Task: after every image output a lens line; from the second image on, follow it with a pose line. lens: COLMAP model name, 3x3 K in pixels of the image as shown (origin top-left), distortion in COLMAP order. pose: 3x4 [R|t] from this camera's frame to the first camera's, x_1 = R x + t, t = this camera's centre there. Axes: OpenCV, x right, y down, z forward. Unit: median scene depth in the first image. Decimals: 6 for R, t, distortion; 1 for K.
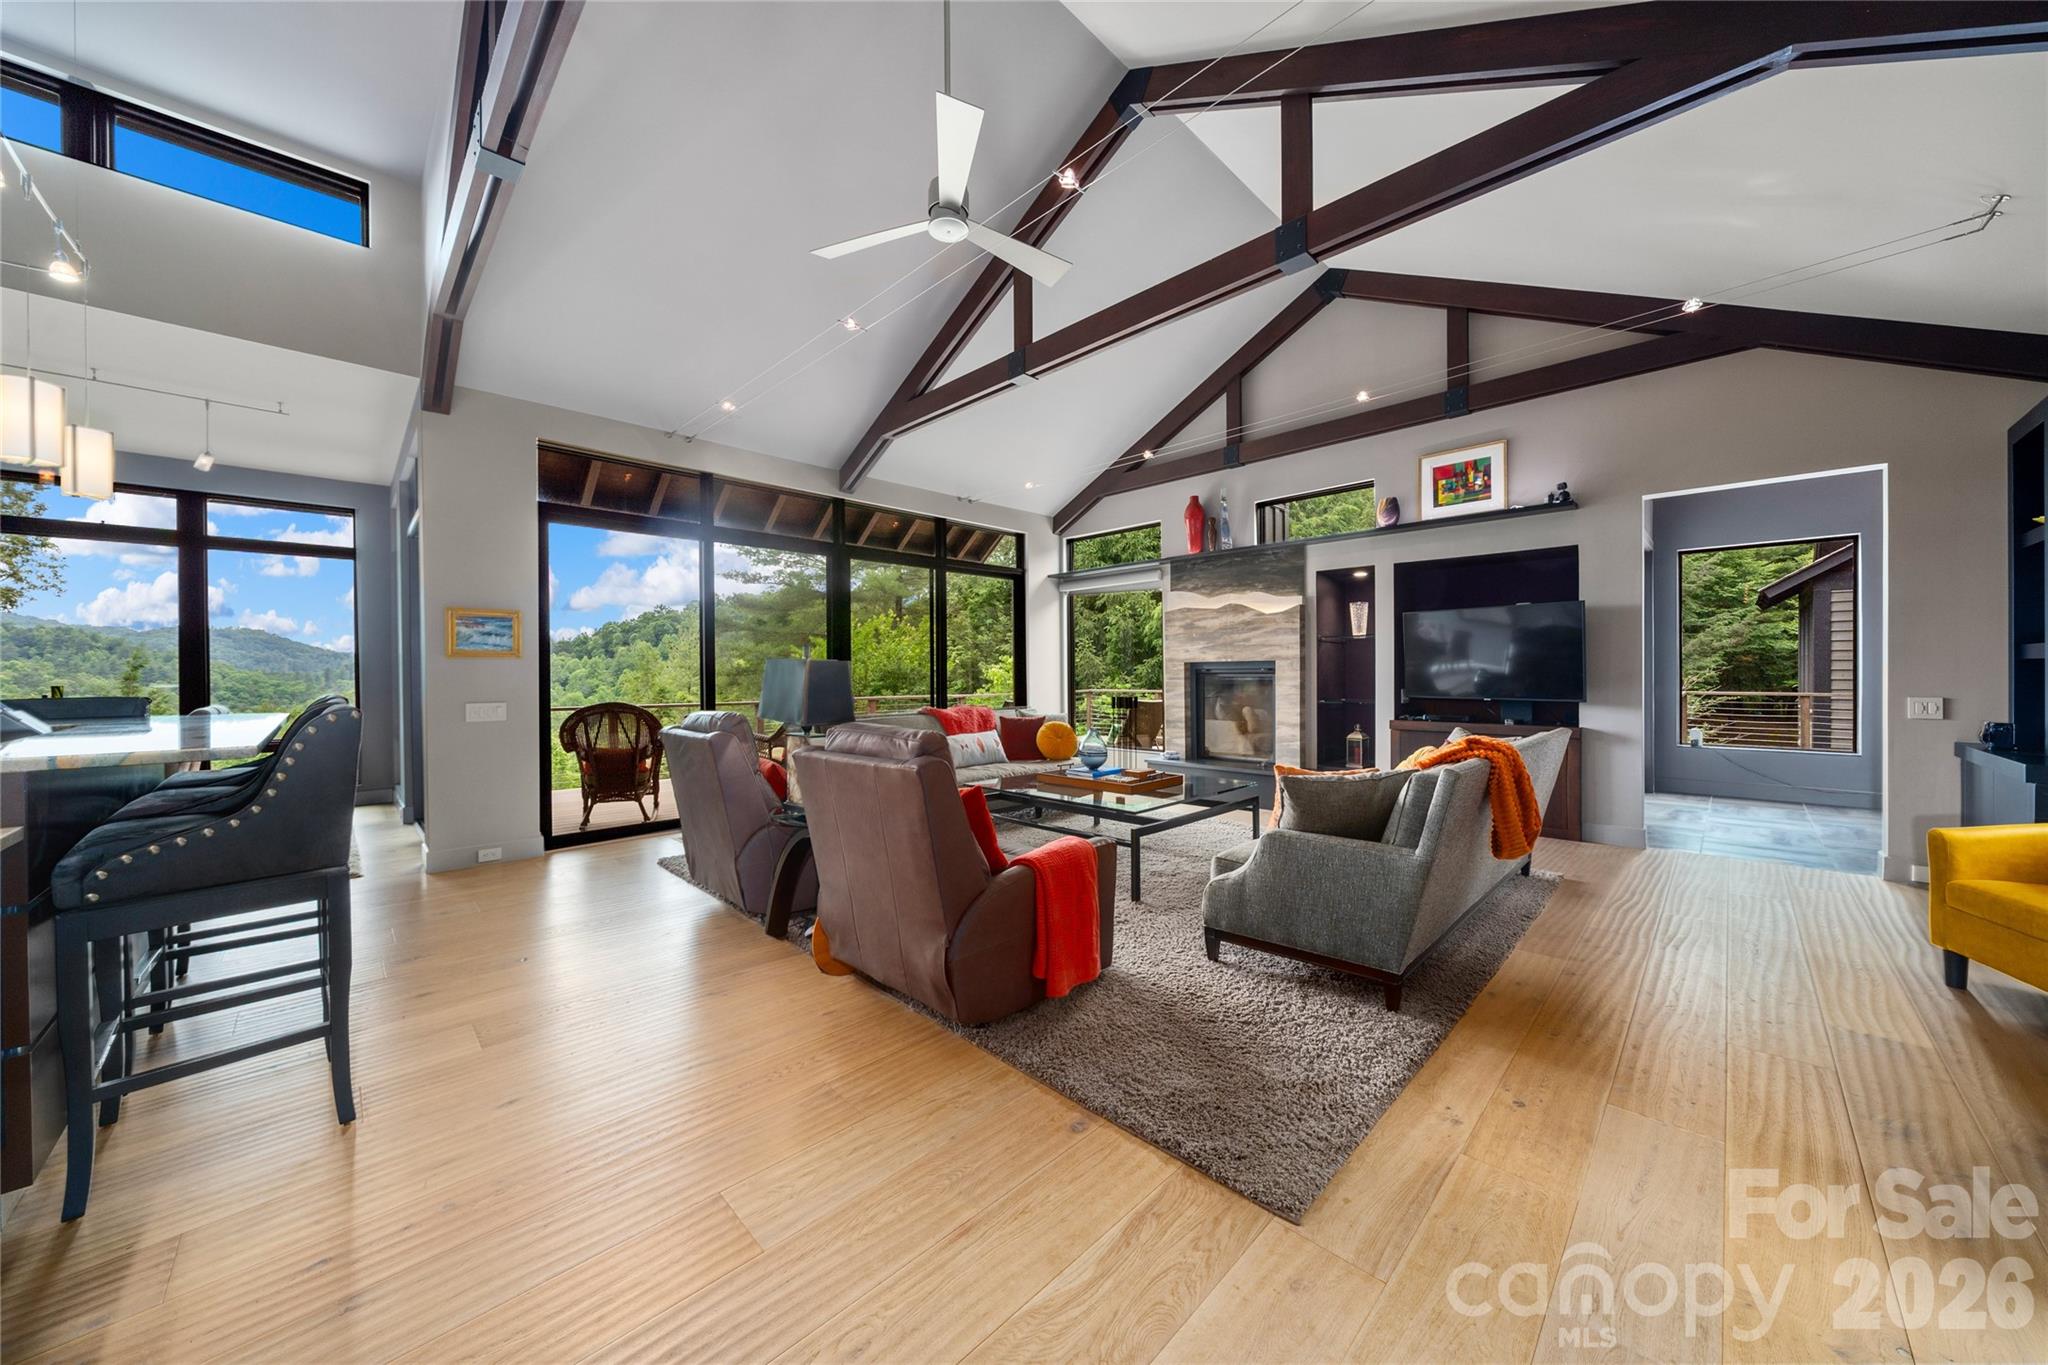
lens RADIAL K [[706.4, 0, 1024.9], [0, 706.4, 679.0], [0, 0, 1]] dist [-0.006172, 0.000201]
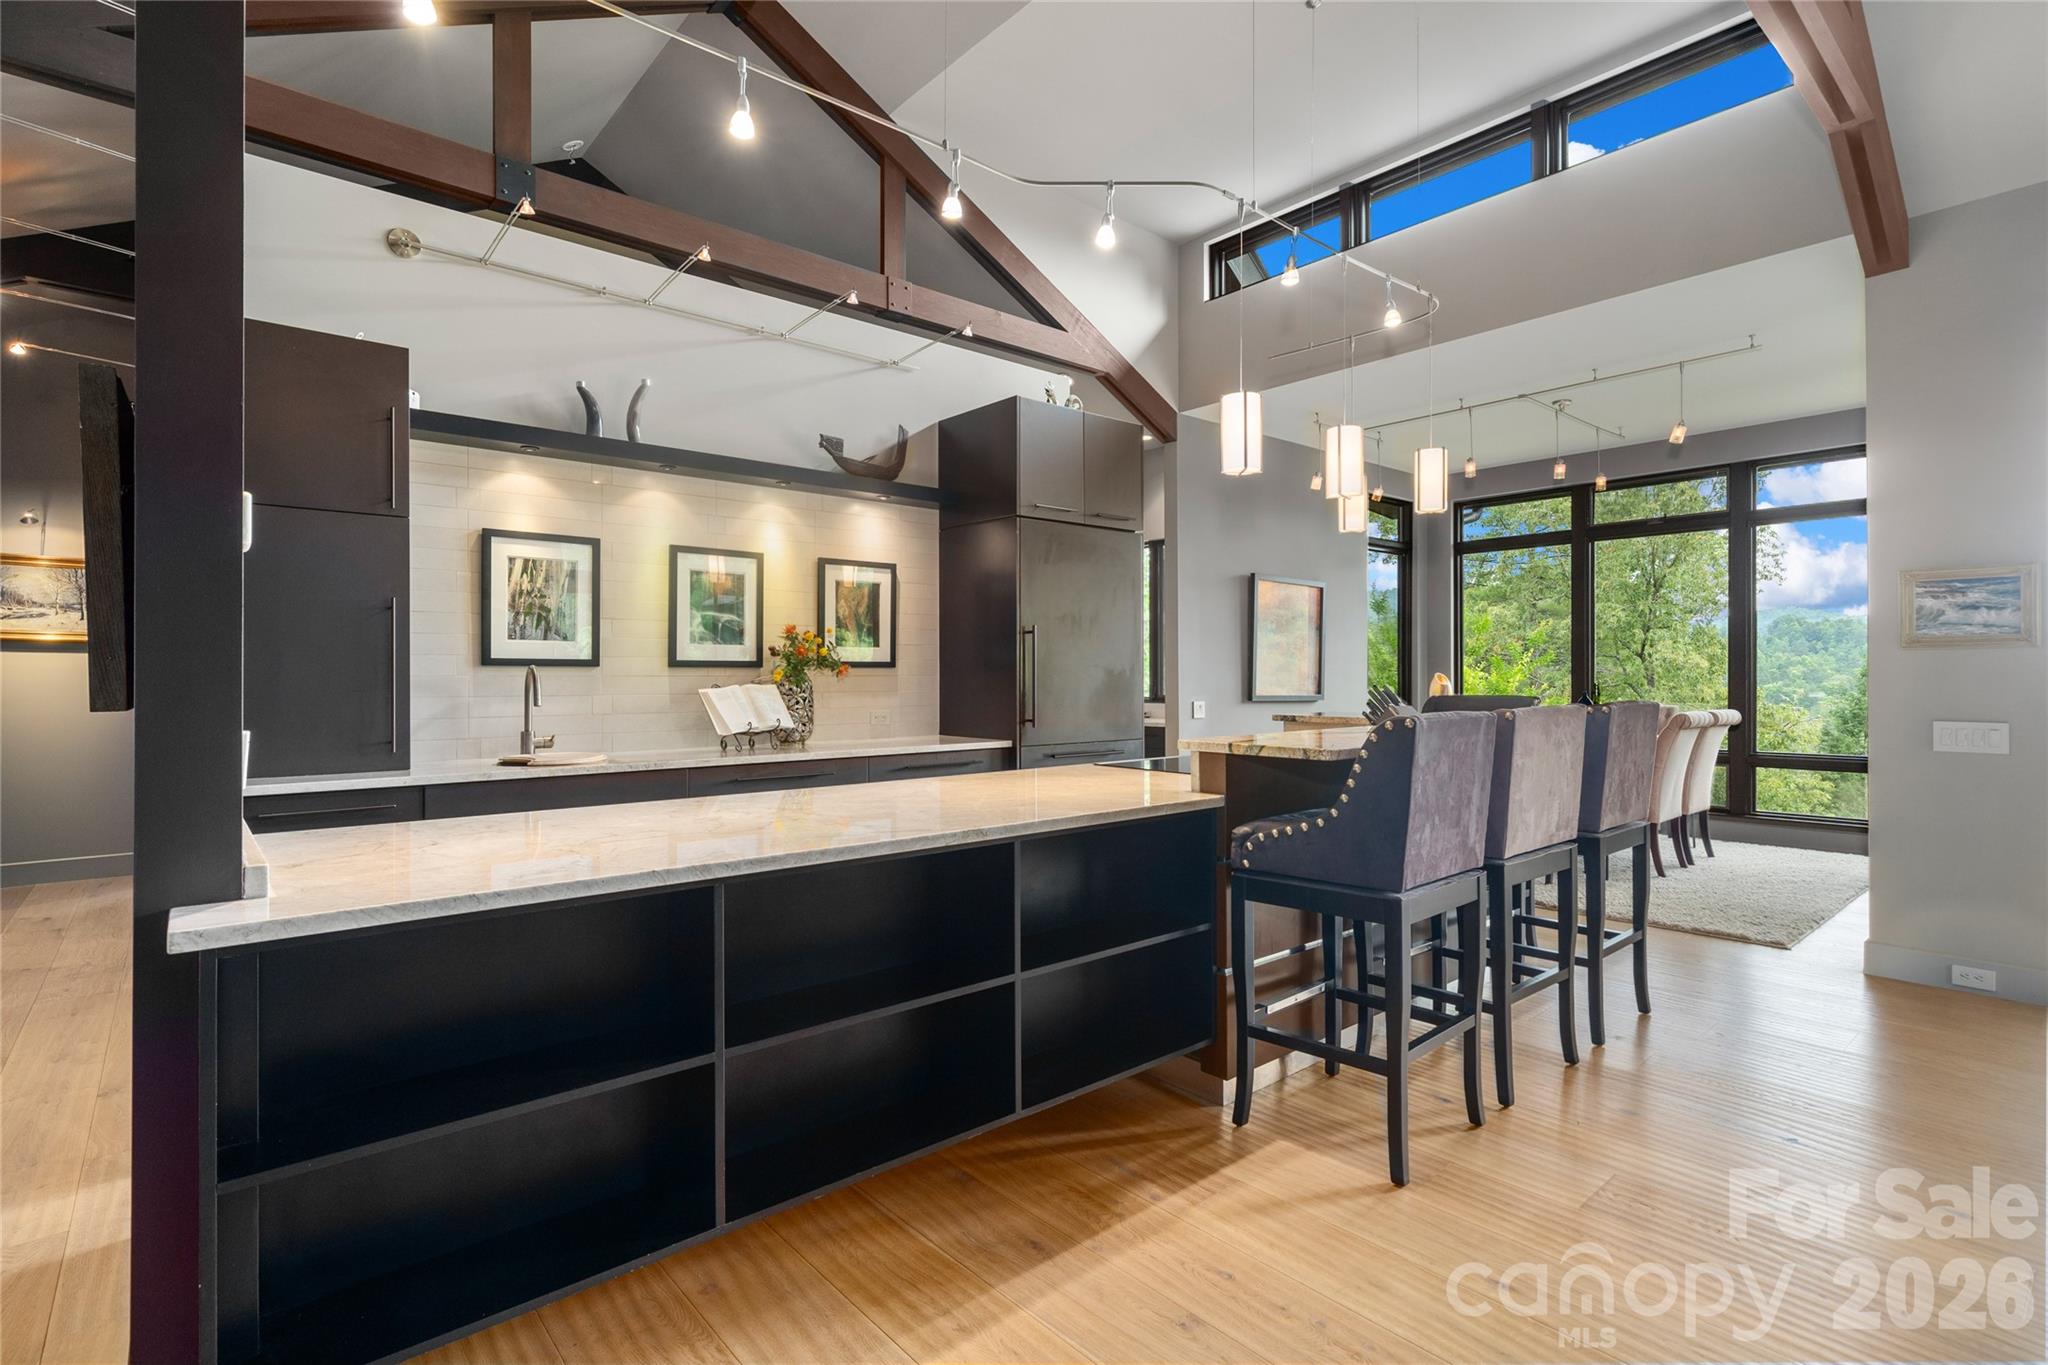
lens RADIAL K [[971.9, 0, 1025.4], [0, 971.9, 680.5], [0, 0, 1]] dist [-0.001297, 0.000530]
pose [[-0.069748, 0.011248, -0.997501, 0.074889], [-0.007267, 0.999904, 0.011783, -0.003501], [0.997538, 0.008071, -0.069660, 0.164707]]
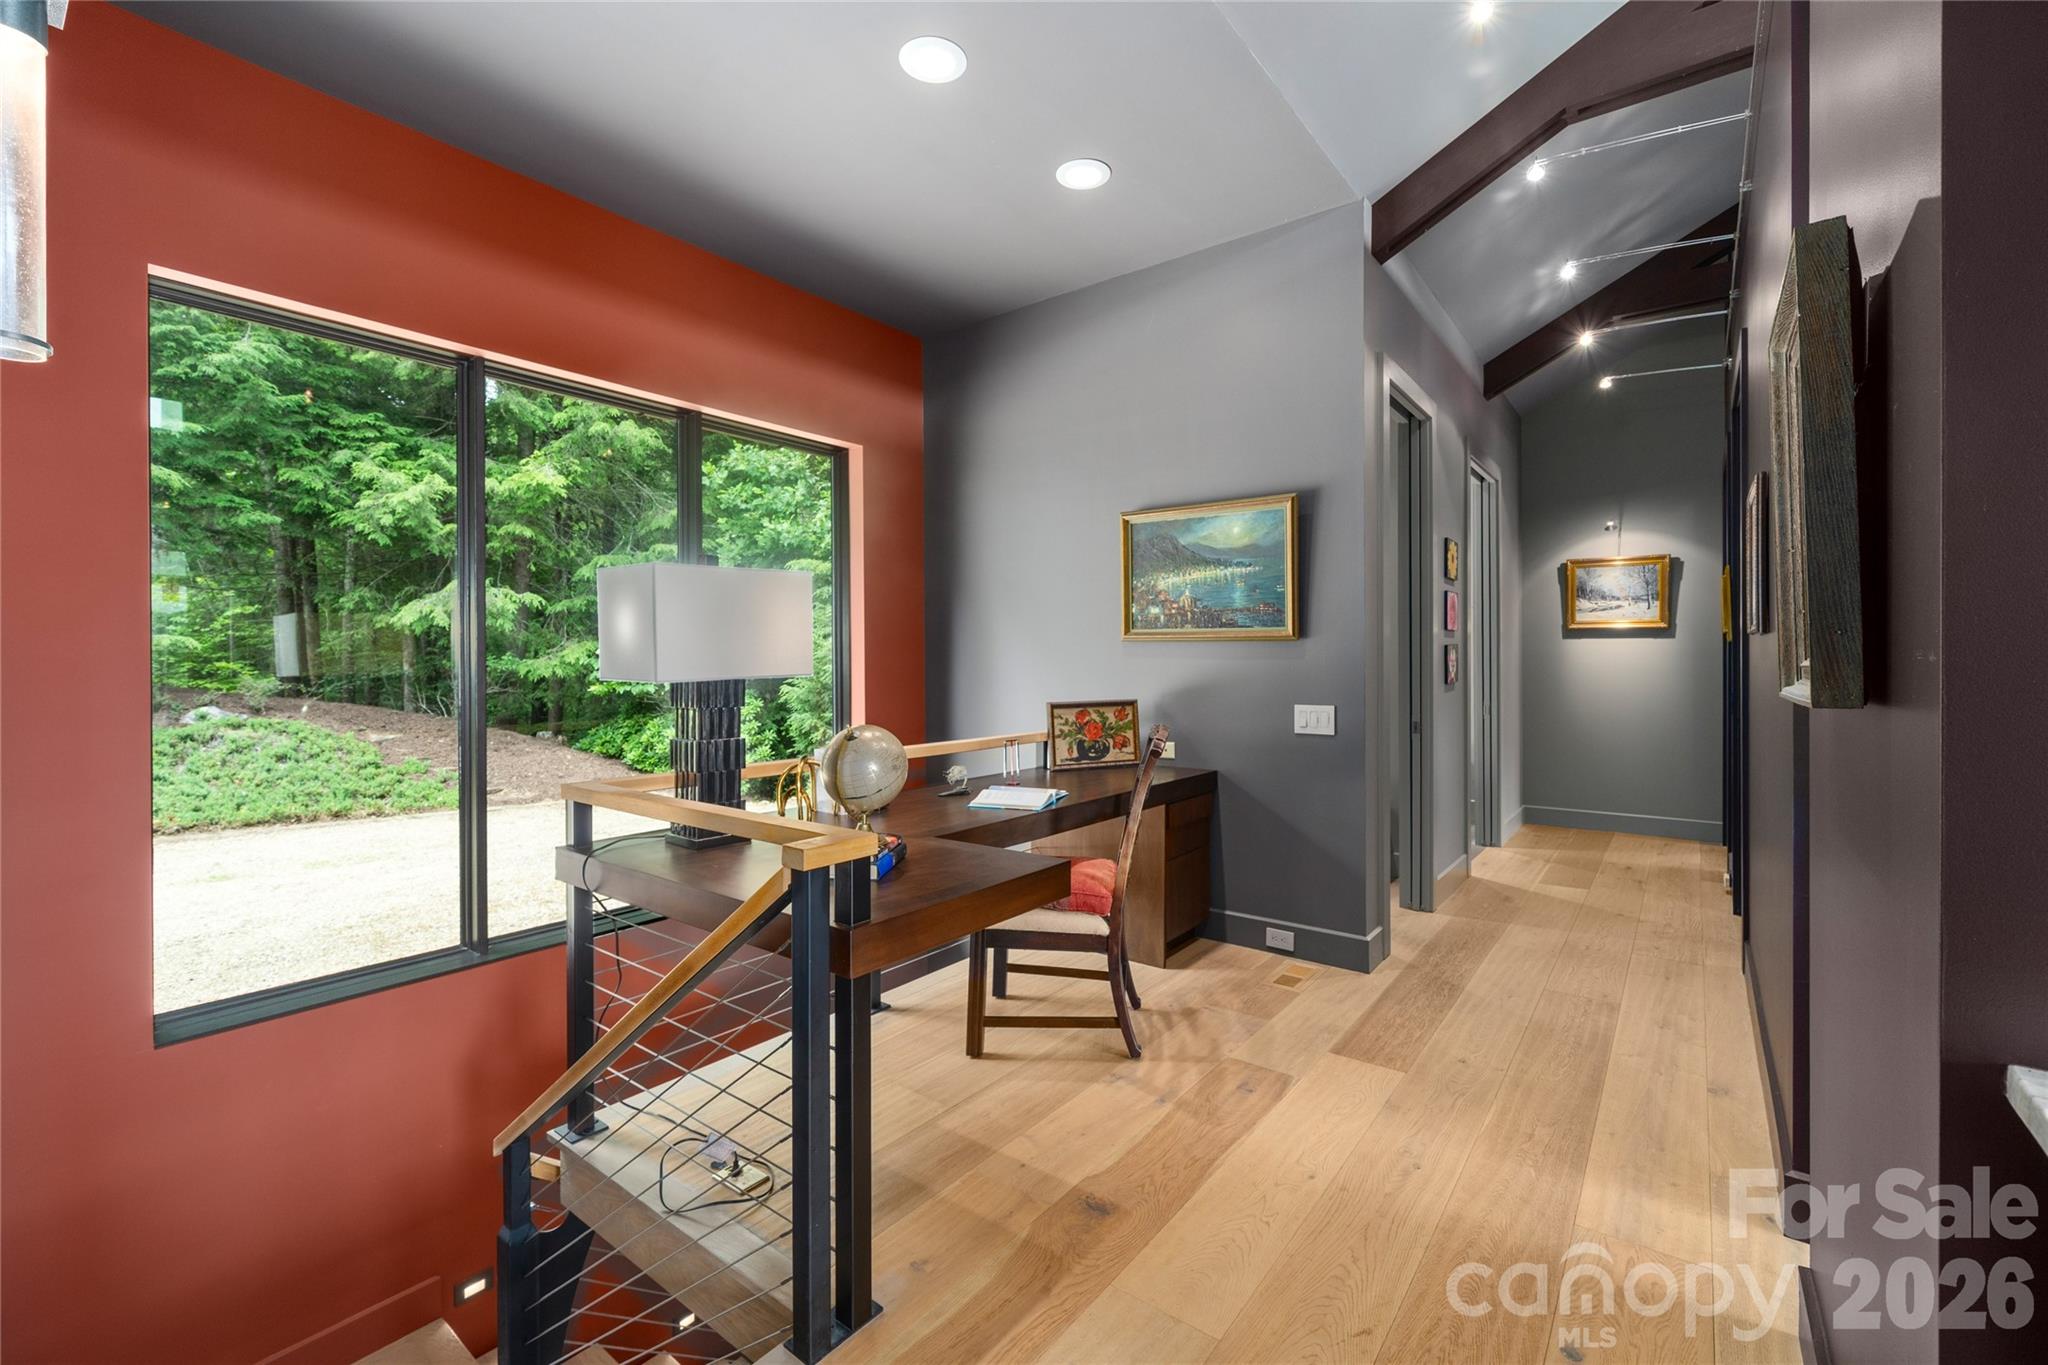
lens RADIAL K [[859.4, 0, 1022.9], [0, 859.4, 676.8], [0, 0, 1]] dist [-0.001107, -0.000092]
pose [[-0.992042, 0.016134, -0.124868, 0.018070], [0.013287, 0.999633, 0.023593, -0.001275], [0.125203, 0.021746, -0.991893, 0.063510]]
